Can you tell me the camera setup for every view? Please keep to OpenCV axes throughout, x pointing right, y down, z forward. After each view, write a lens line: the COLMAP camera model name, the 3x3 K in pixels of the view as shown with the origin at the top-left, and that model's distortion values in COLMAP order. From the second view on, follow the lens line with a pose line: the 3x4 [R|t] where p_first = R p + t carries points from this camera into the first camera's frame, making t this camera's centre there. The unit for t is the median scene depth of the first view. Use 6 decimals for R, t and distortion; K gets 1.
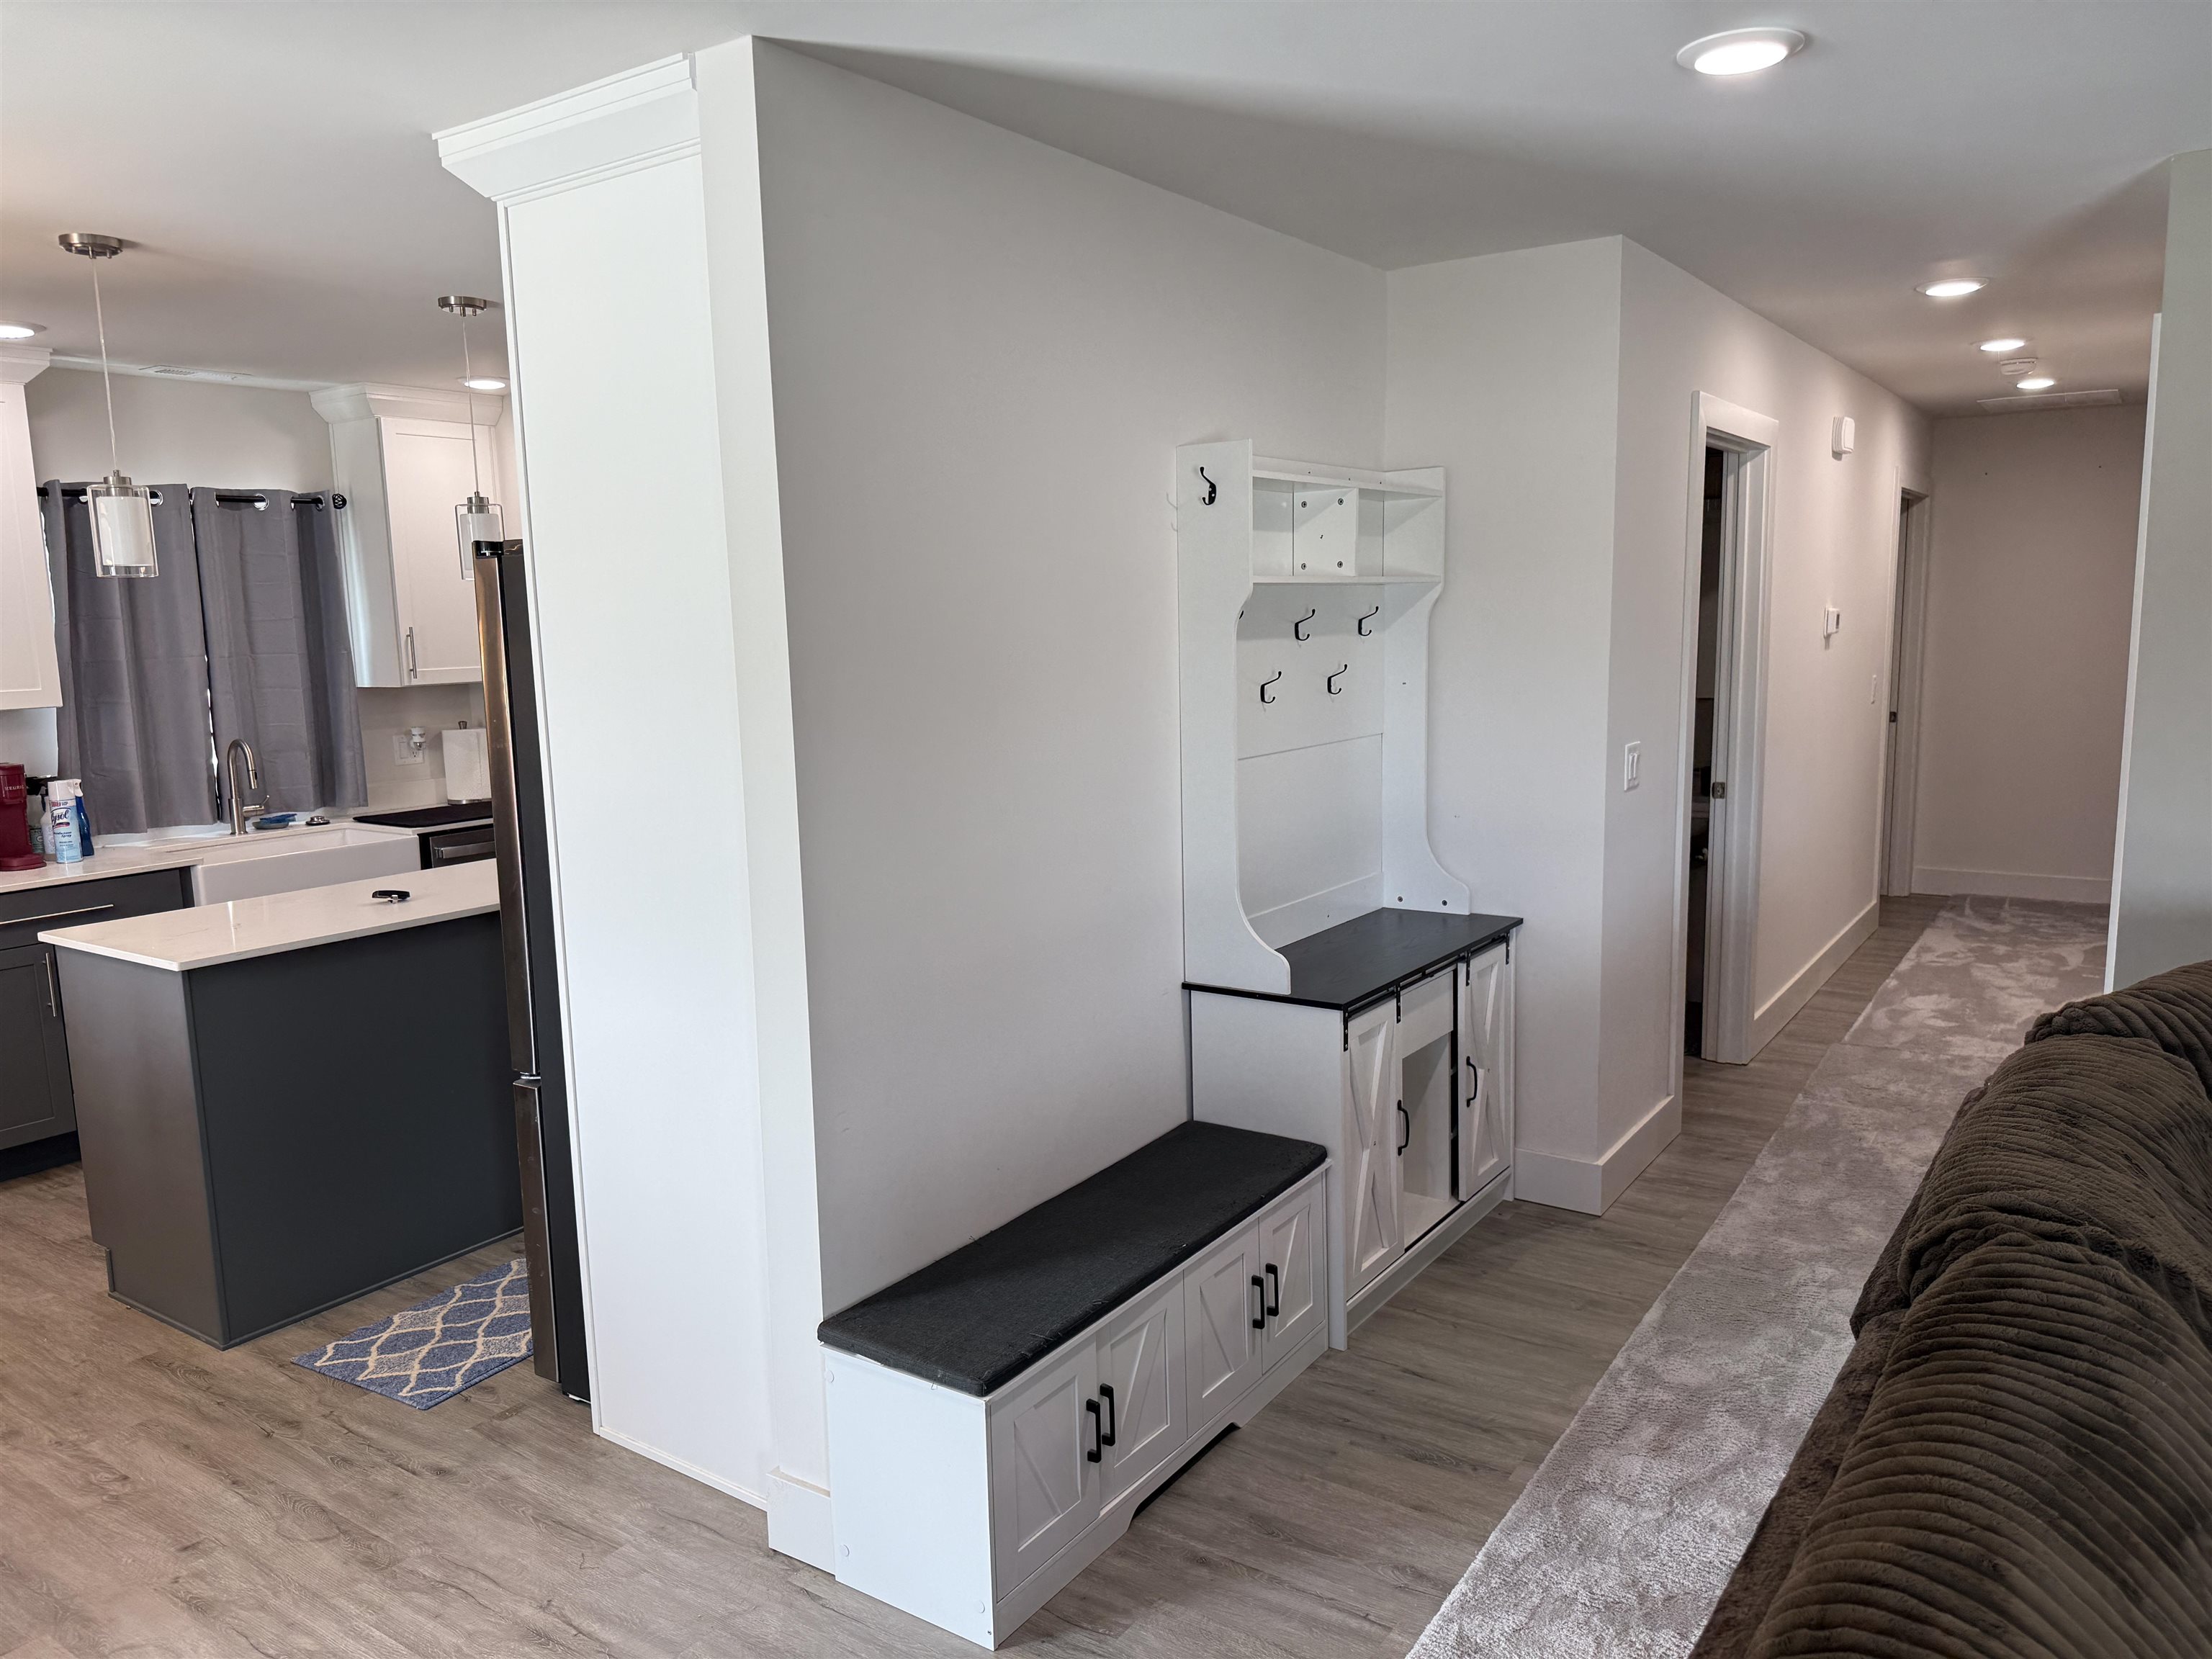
lens RADIAL K [[1564.6, 0, 1102.1], [0, 1564.6, 834.9], [0, 0, 1]] dist [0.004980, -0.009561]
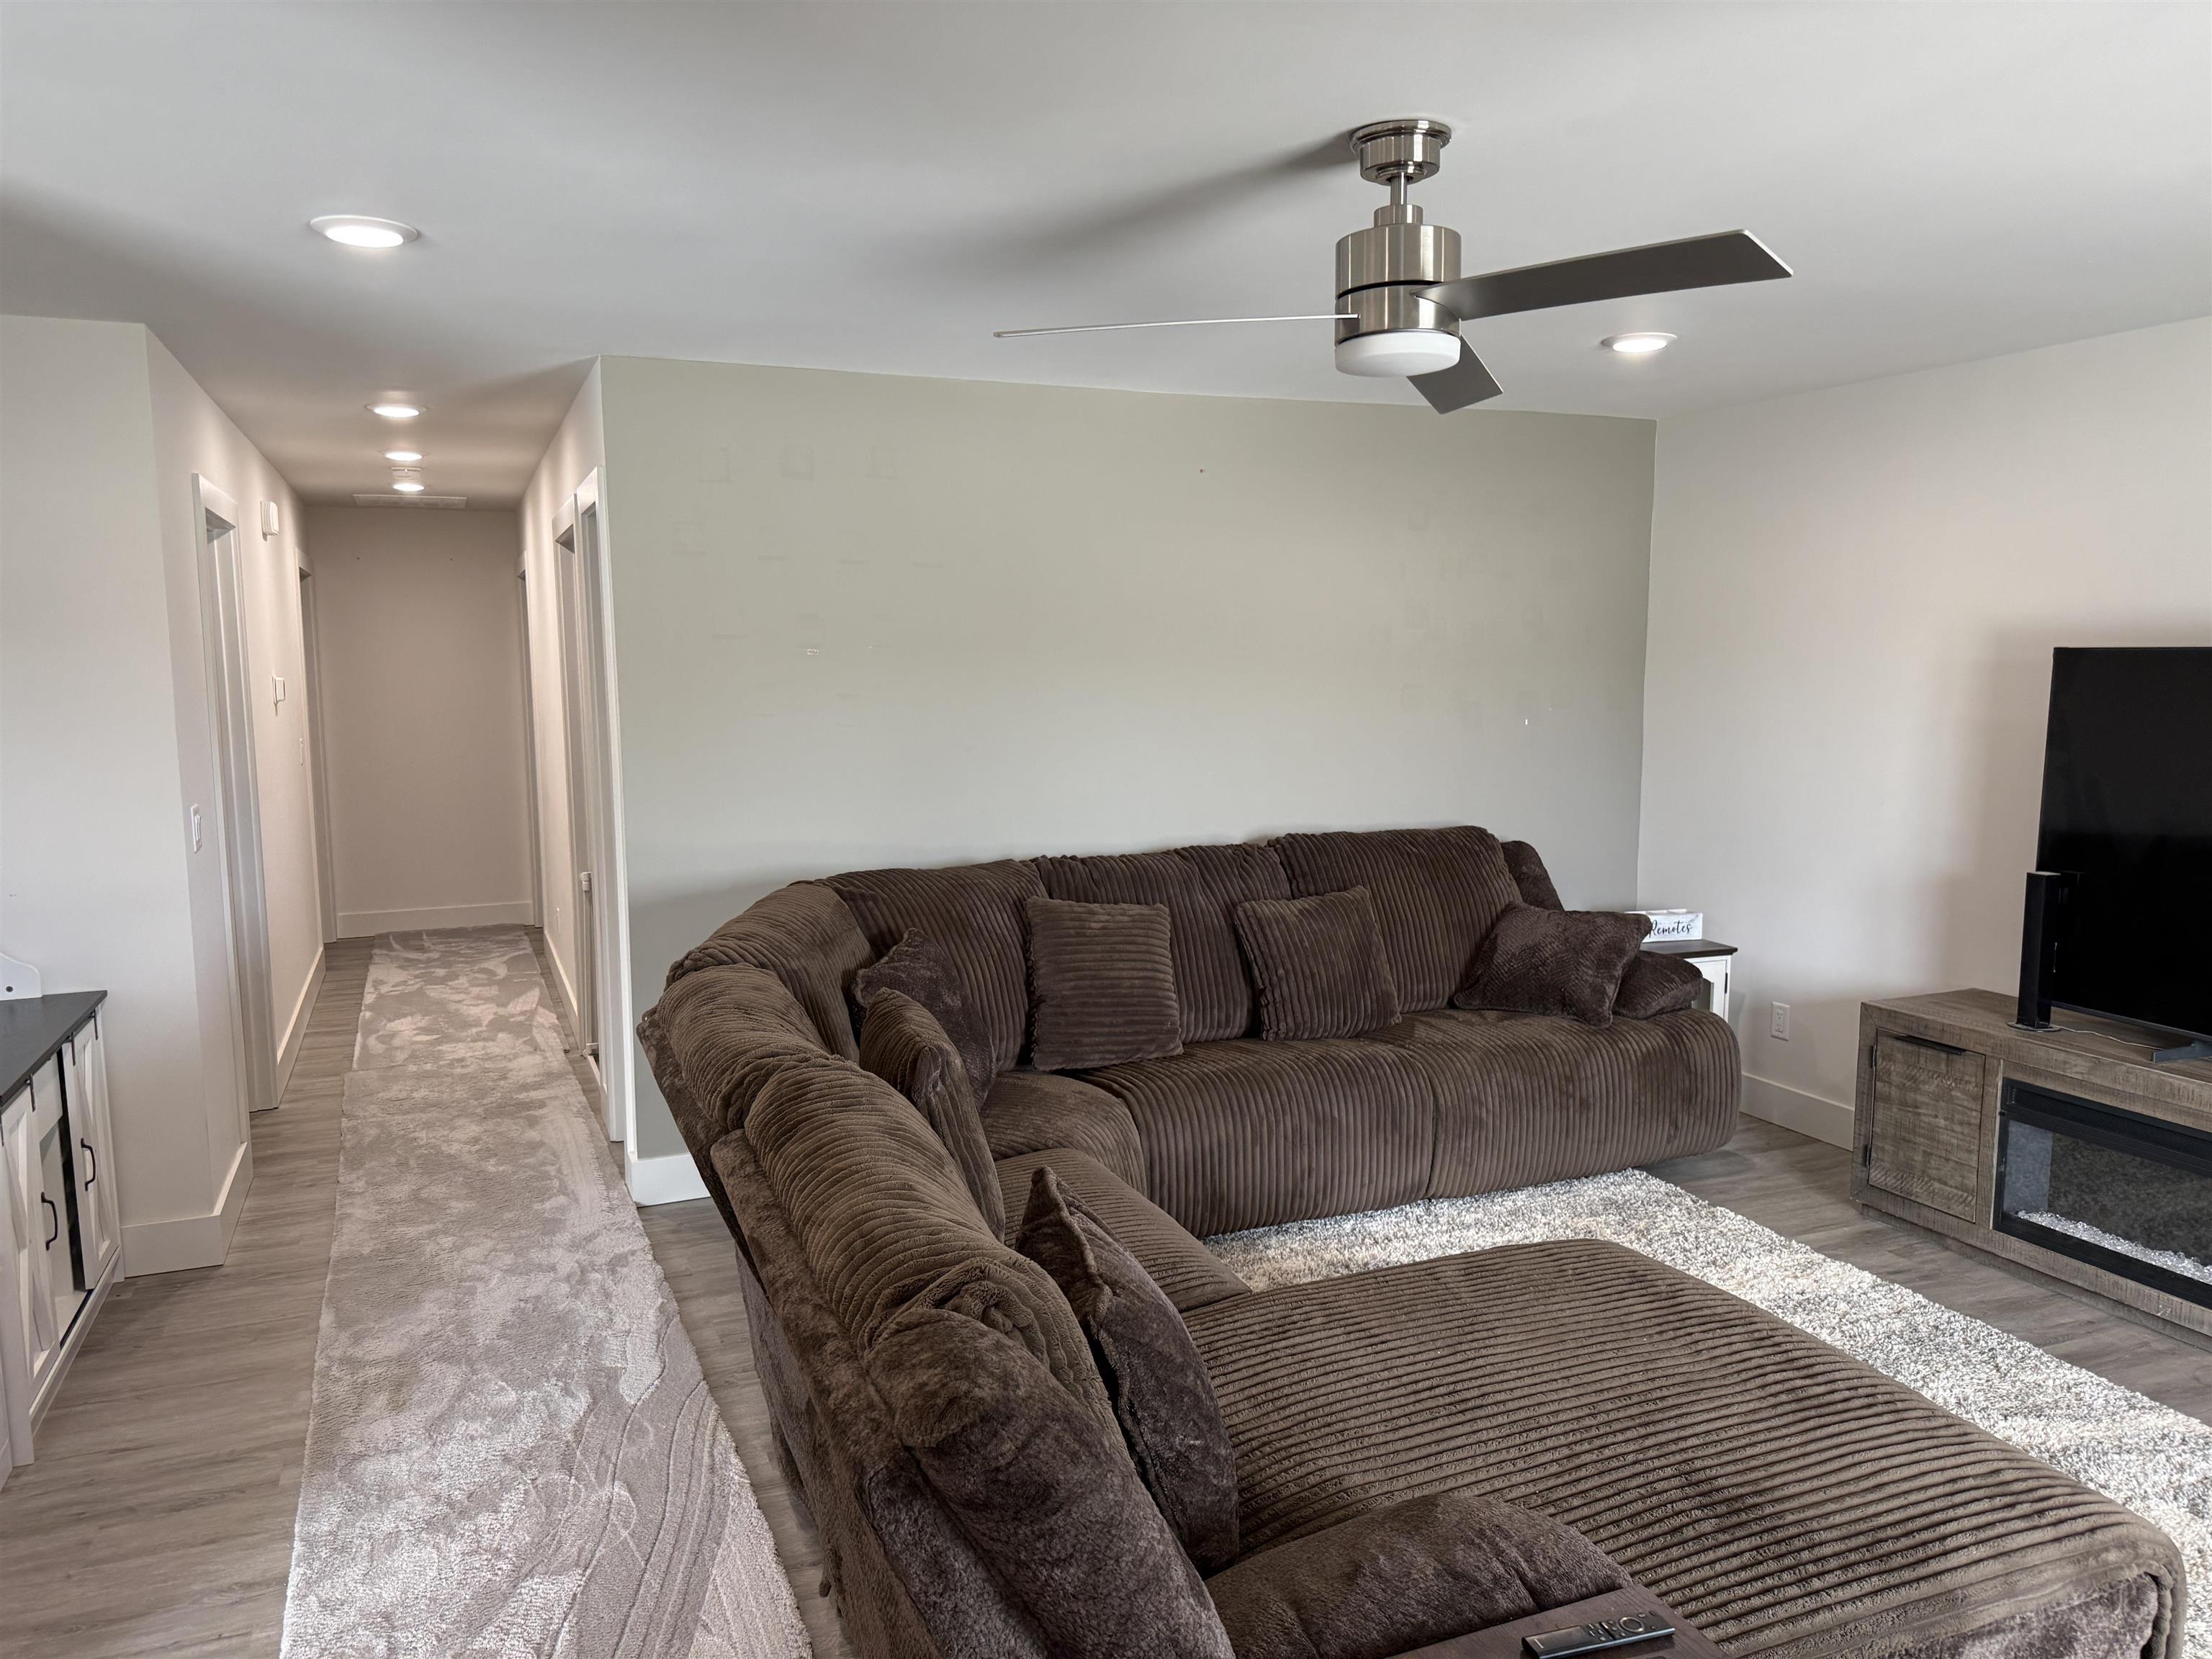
lens RADIAL K [[1564.6, 0, 1104.8], [0, 1564.6, 831.5], [0, 0, 1]] dist [0.004980, -0.009561]
pose [[0.529447, -0.079319, 0.844627, -0.223492], [0.116870, 0.992946, 0.019989, 0.007606], [-0.840255, 0.088128, 0.534982, -0.064661]]
